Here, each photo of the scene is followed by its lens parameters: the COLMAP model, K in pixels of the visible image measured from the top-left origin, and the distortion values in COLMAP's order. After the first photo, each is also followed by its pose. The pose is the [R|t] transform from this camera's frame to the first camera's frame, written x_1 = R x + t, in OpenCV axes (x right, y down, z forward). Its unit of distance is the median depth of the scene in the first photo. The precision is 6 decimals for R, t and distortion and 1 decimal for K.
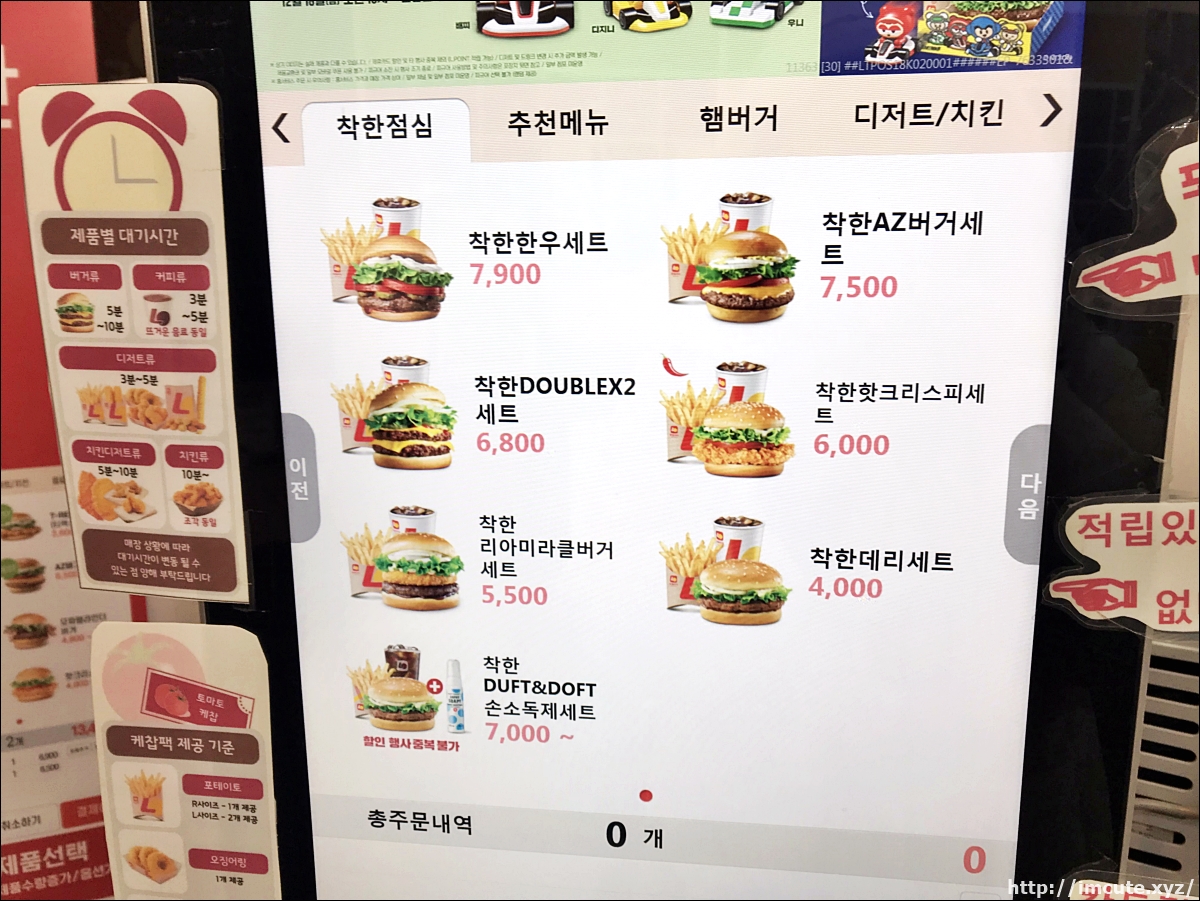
lens RADIAL K [[1019.1, 0, 606.5], [0, 1019.1, 442.3], [0, 0, 1]] dist [0.028505, -0.049275]
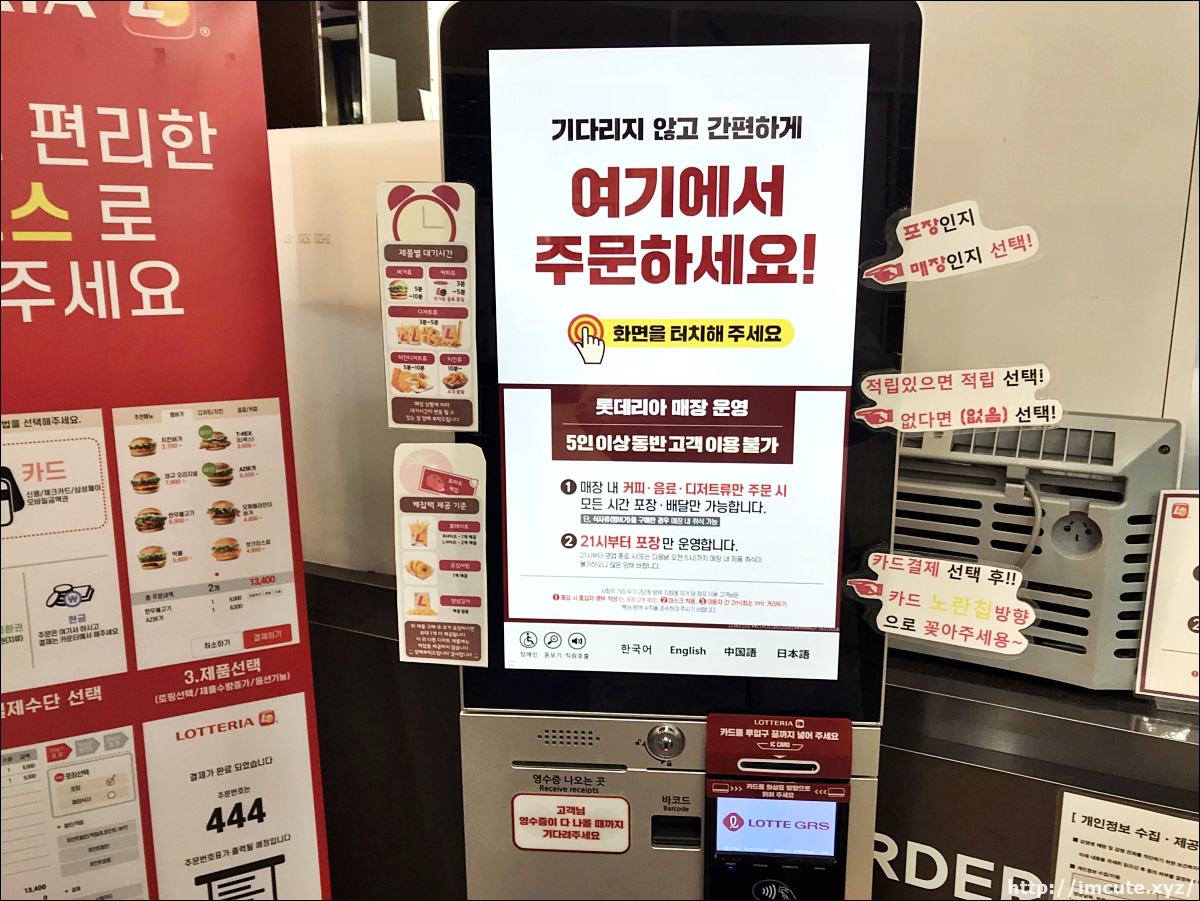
lens RADIAL K [[1019.1, 0, 593.1], [0, 1019.1, 461.0], [0, 0, 1]] dist [0.028505, -0.049275]
pose [[0.999337, -0.004647, 0.036116, -0.193925], [0.003668, 0.999626, 0.027115, 0.162649], [-0.036229, -0.026965, 0.998980, -1.072521]]
